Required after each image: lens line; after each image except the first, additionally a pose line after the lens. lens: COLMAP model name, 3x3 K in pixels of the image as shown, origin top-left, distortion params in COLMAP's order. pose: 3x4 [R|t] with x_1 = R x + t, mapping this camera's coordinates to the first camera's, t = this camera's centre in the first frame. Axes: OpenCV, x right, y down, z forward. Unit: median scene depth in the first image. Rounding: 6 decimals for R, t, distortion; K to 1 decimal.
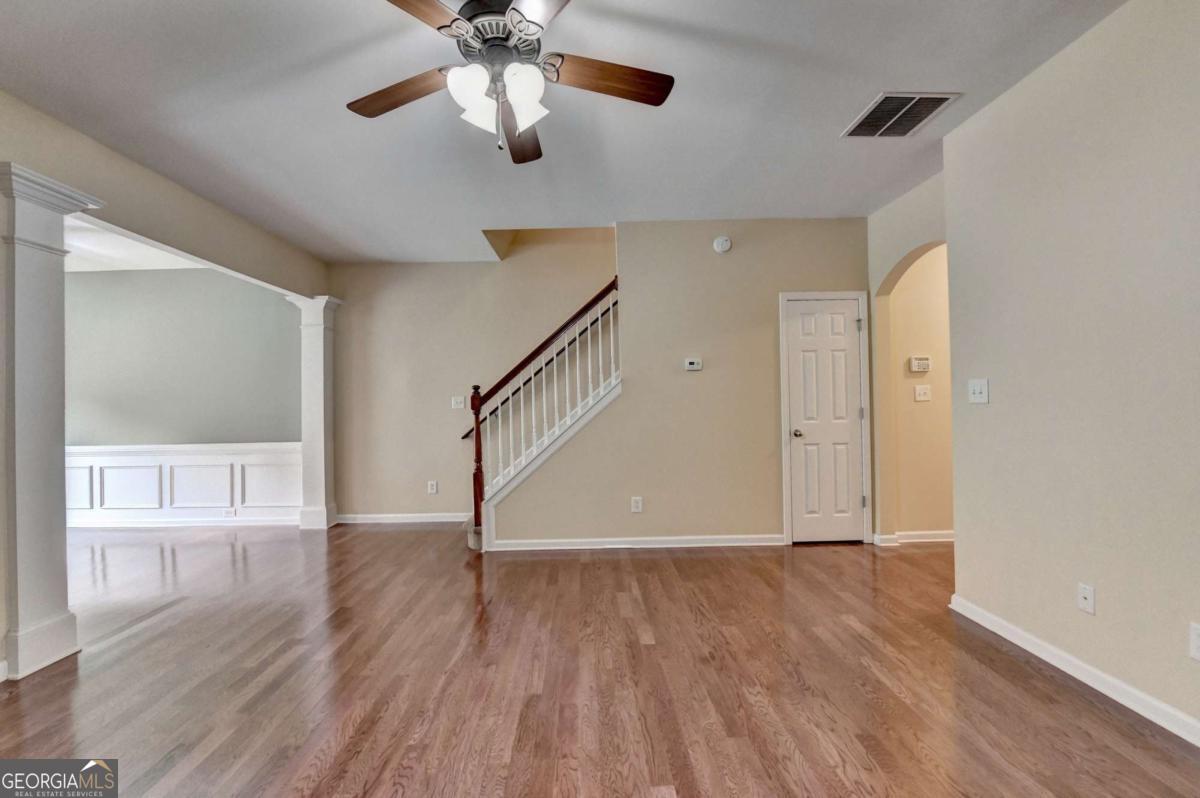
lens RADIAL K [[481.6, 0, 574.7], [0, 481.6, 398.4], [0, 0, 1]] dist [-0.007978, -0.000315]
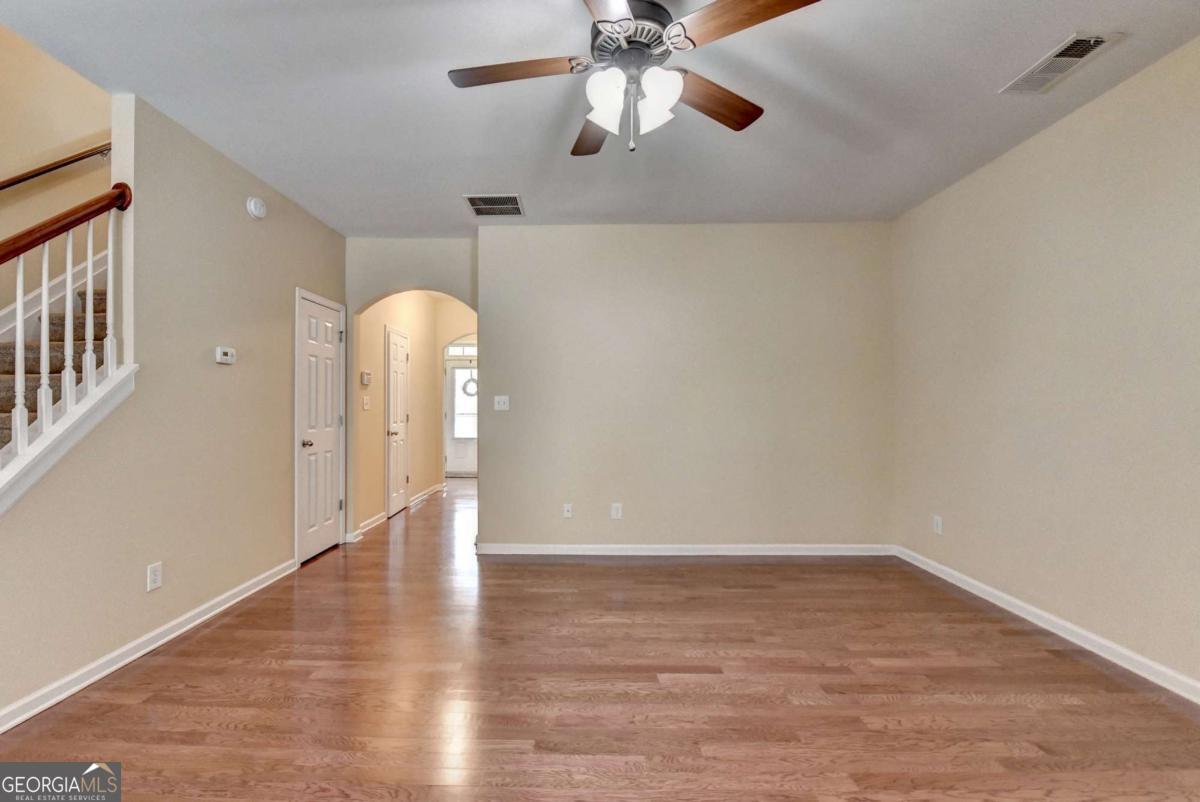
lens RADIAL K [[513.5, 0, 575.2], [0, 513.5, 397.7], [0, 0, 1]] dist [-0.019780, -0.000212]
pose [[0.006684, 0.034051, 0.999398, -0.505876], [-0.004031, 0.999413, -0.034024, 0.015999], [-0.999970, -0.003801, 0.006818, 0.466303]]
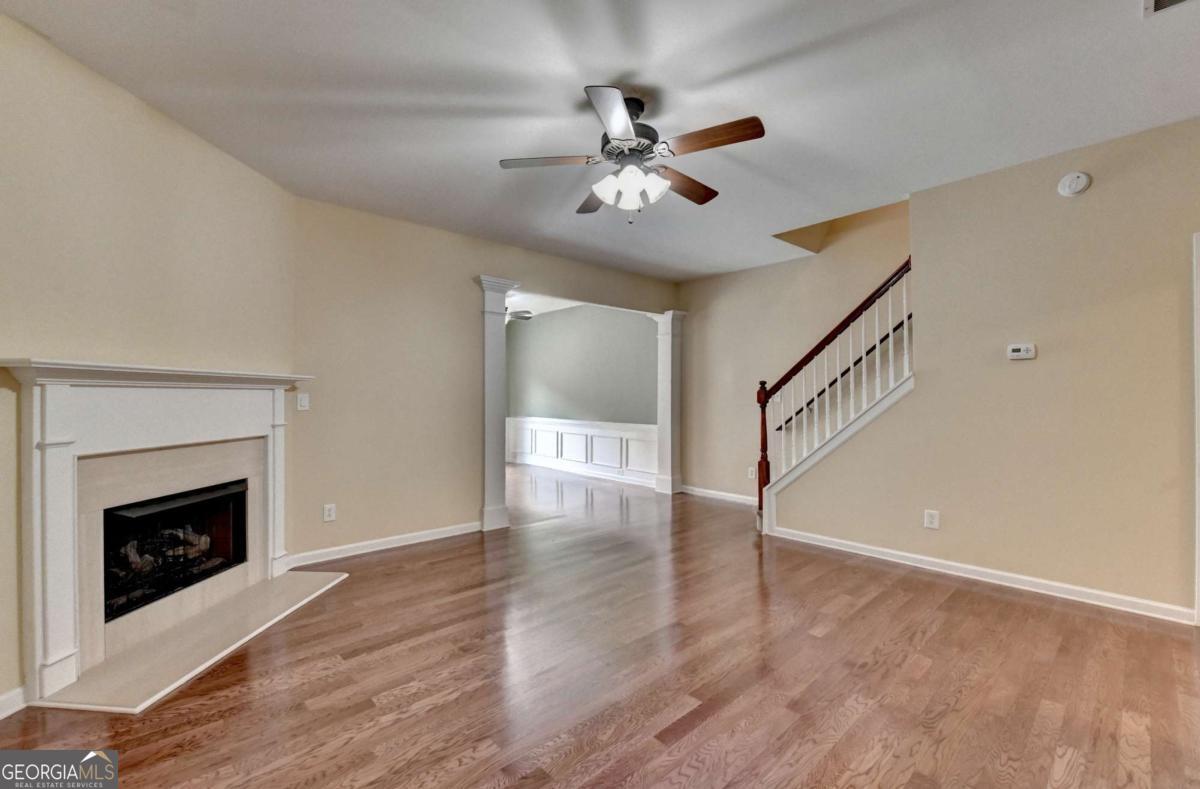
lens RADIAL K [[486.9, 0, 582.4], [0, 486.9, 395.2], [0, 0, 1]] dist [-0.013665, -0.000020]
pose [[0.662030, 0.014919, -0.749328, 0.357113], [-0.006532, 0.999879, 0.014136, -0.007435], [0.749449, -0.004464, 0.662048, -0.031855]]
